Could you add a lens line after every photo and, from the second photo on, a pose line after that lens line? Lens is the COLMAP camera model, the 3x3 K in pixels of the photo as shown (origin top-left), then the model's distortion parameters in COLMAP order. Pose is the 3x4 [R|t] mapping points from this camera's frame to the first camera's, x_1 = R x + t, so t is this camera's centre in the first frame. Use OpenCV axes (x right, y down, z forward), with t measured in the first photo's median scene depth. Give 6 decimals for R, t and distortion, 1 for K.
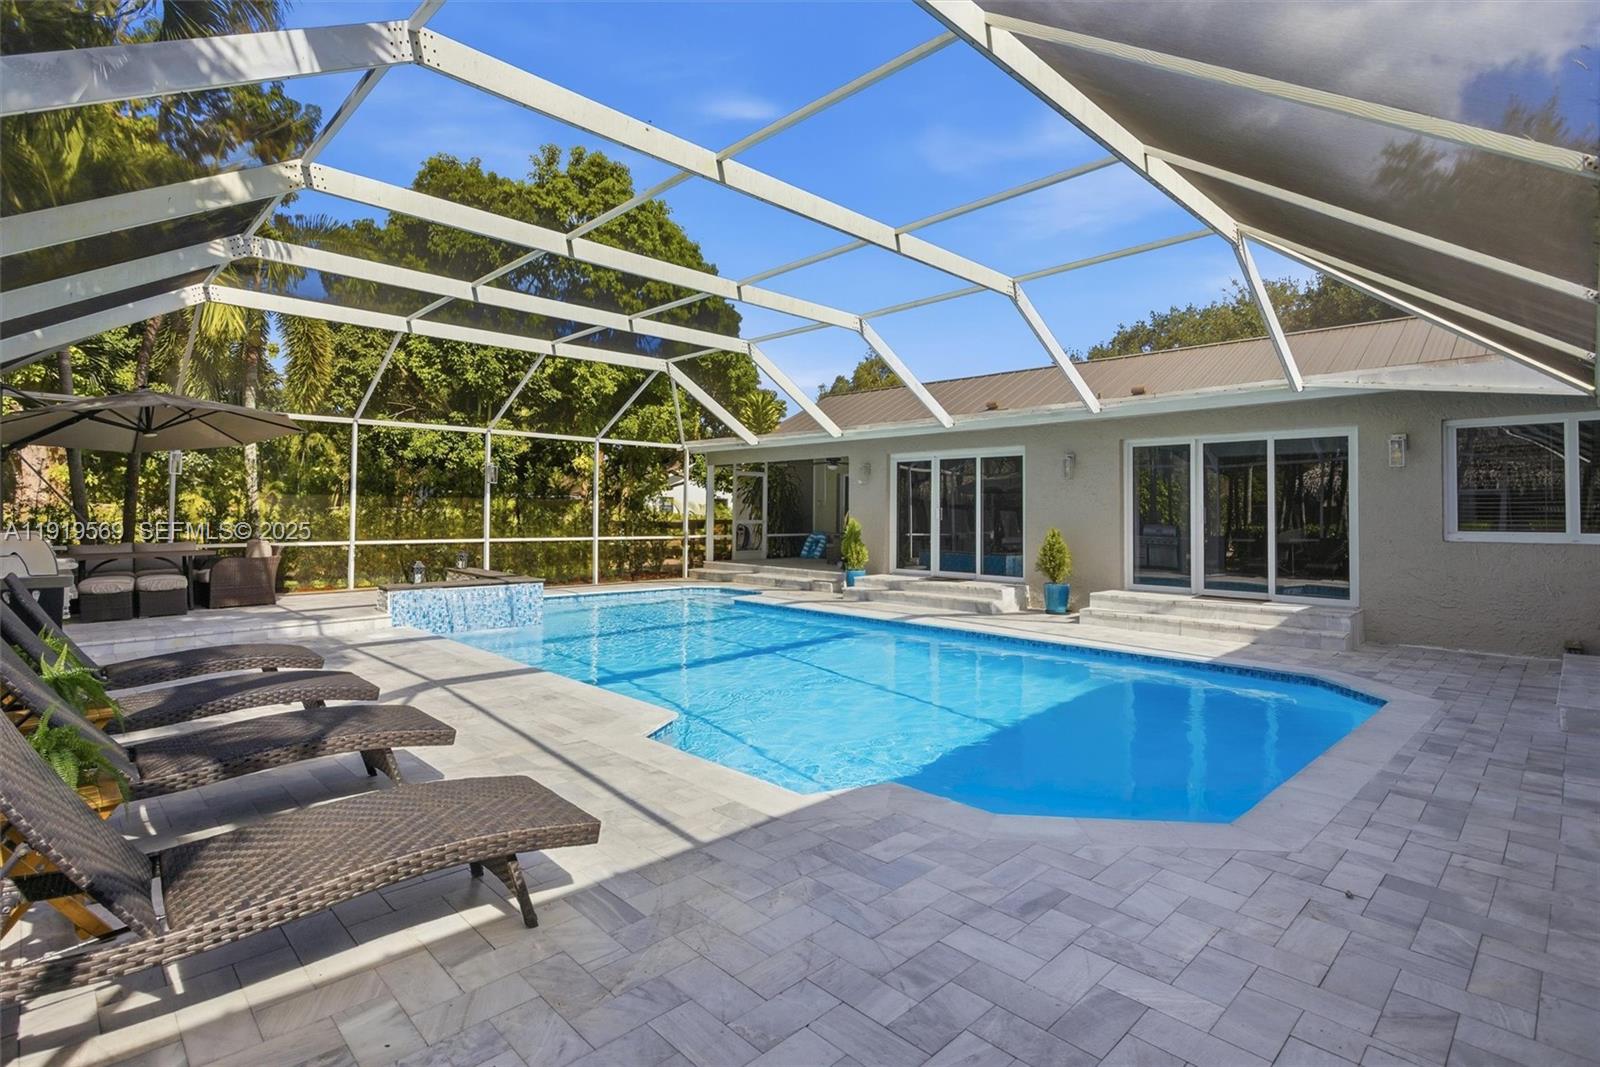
lens RADIAL K [[774.1, 0, 796.3], [0, 774.1, 526.8], [0, 0, 1]] dist [-0.003524, -0.000083]
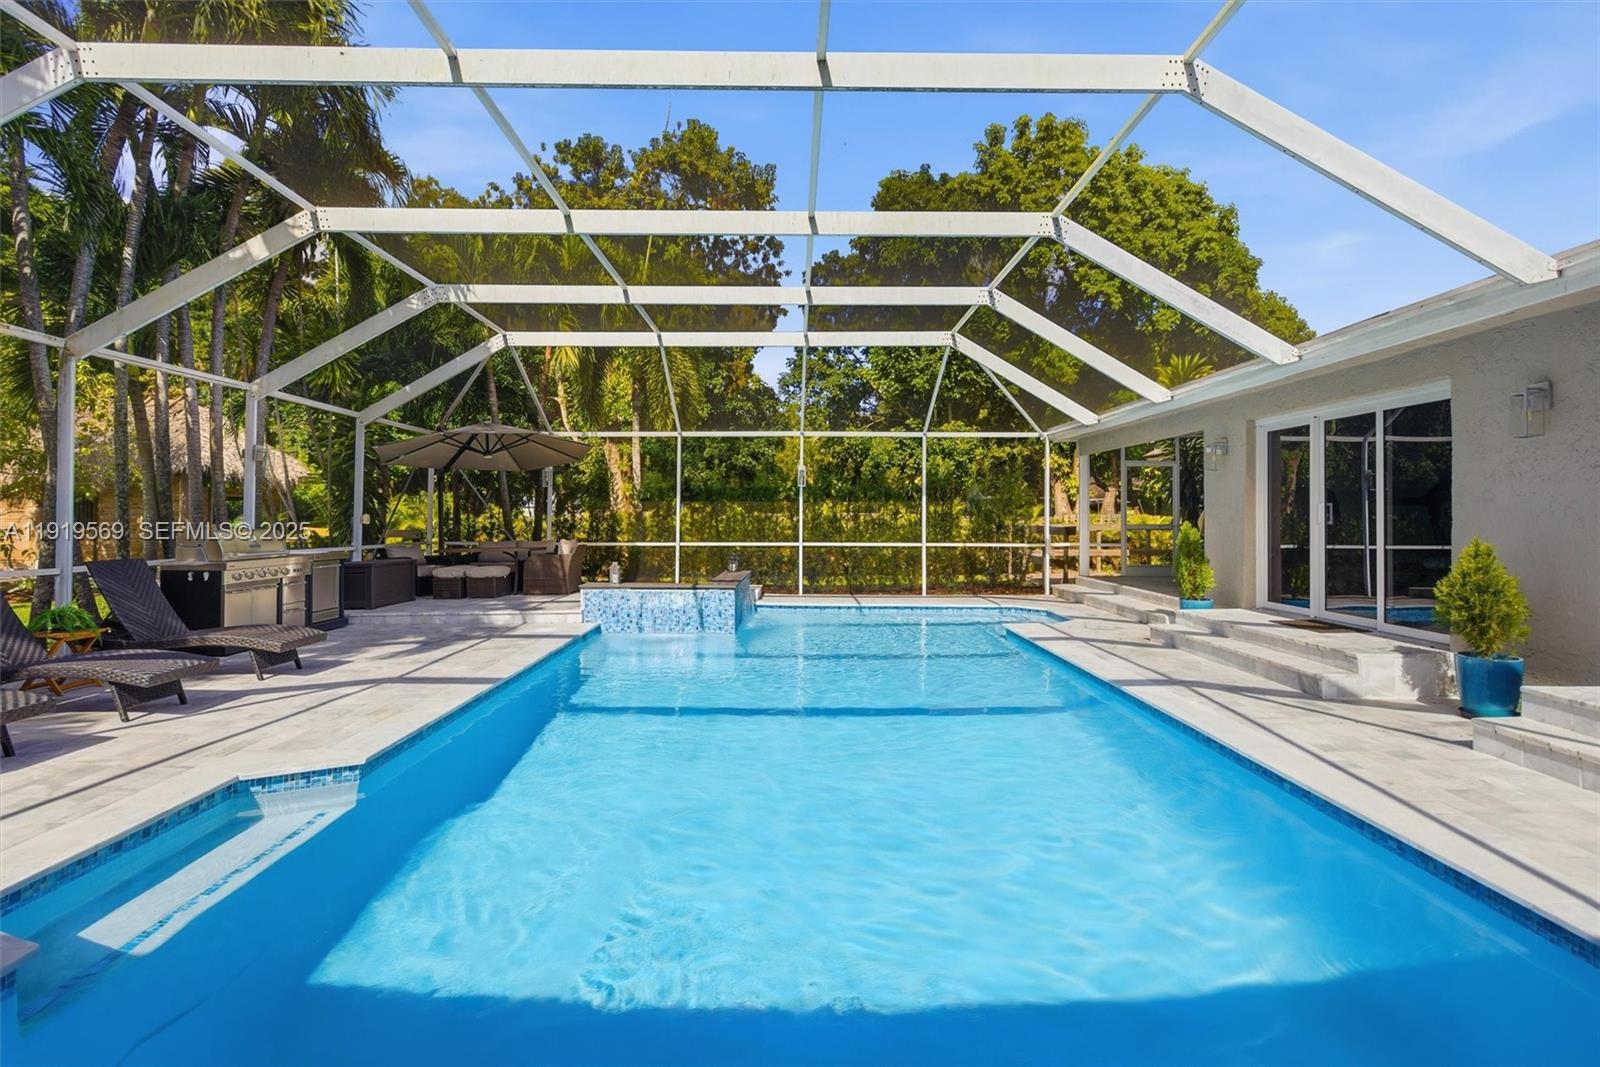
lens RADIAL K [[774.1, 0, 796.3], [0, 774.1, 526.8], [0, 0, 1]] dist [-0.003524, -0.000083]
pose [[0.719972, 0.003022, -0.693996, 0.309545], [-0.007794, 0.999963, -0.003732, -0.001071], [0.693959, 0.008096, 0.719969, 0.308271]]
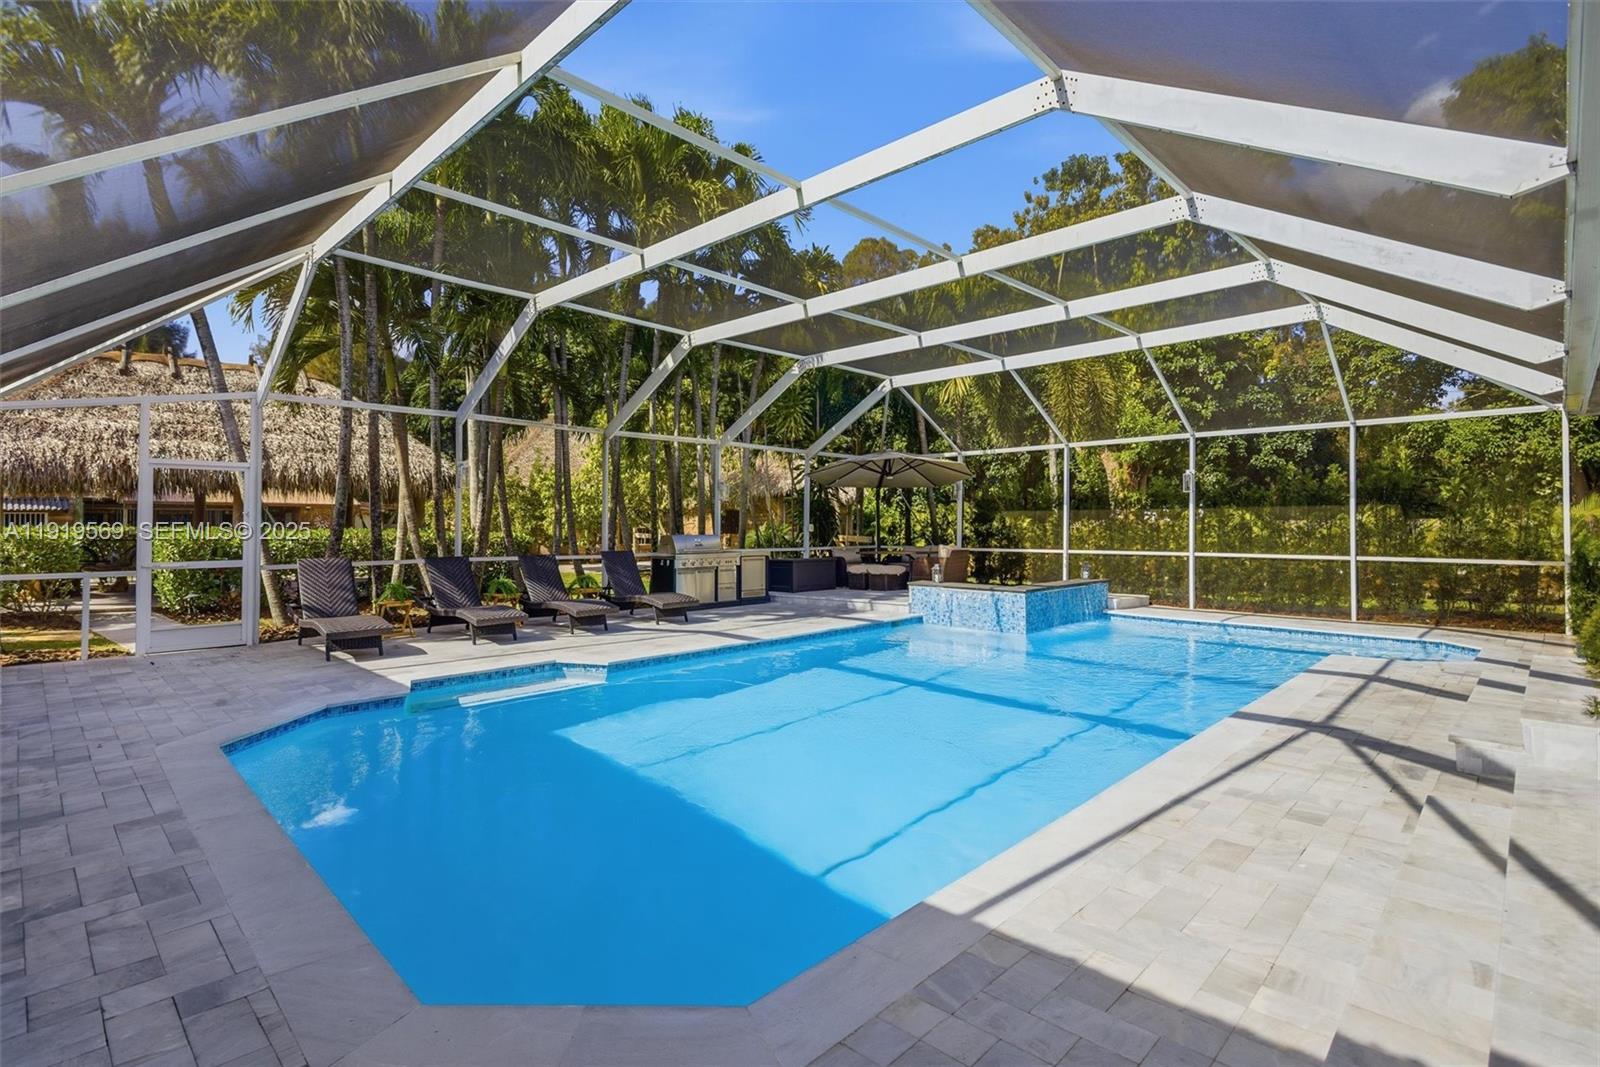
lens RADIAL K [[774.1, 0, 796.3], [0, 774.1, 526.8], [0, 0, 1]] dist [-0.003524, -0.000083]
pose [[0.019647, -0.005015, -0.999794, 0.549206], [-0.013585, 0.999894, -0.005283, -0.003729], [0.999715, 0.013686, 0.019577, 0.559168]]
